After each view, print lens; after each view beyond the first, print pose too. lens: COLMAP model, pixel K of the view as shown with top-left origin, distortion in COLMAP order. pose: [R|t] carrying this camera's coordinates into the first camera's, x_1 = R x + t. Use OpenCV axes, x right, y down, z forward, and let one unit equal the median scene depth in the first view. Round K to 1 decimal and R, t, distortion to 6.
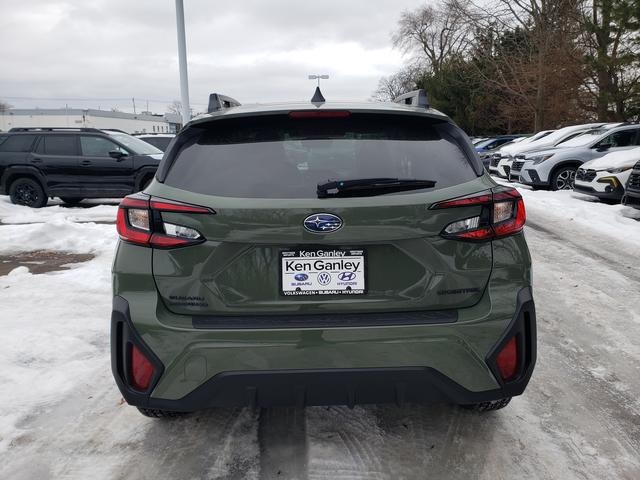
lens RADIAL K [[489.3, 0, 320.5], [0, 489.3, 236.9], [0, 0, 1]] dist [0.014887, -0.005849]
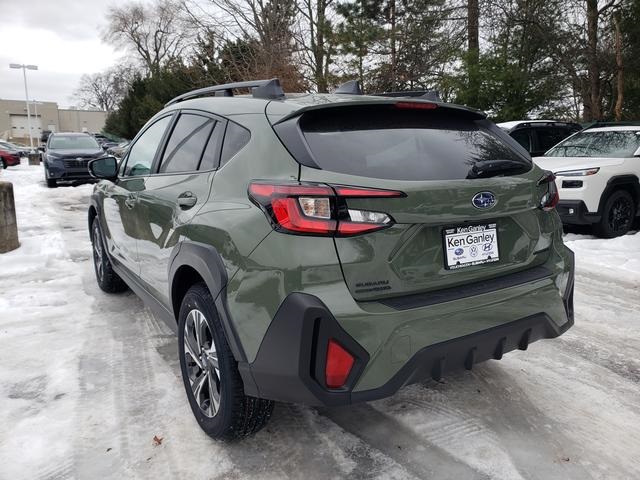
lens RADIAL K [[489.3, 0, 320.0], [0, 489.3, 241.5], [0, 0, 1]] dist [0.014887, -0.005849]
pose [[0.852358, -0.086112, 0.515820, -0.707798], [0.086134, 0.995996, 0.023944, 0.005028], [-0.515817, 0.024021, 0.856362, 0.175406]]
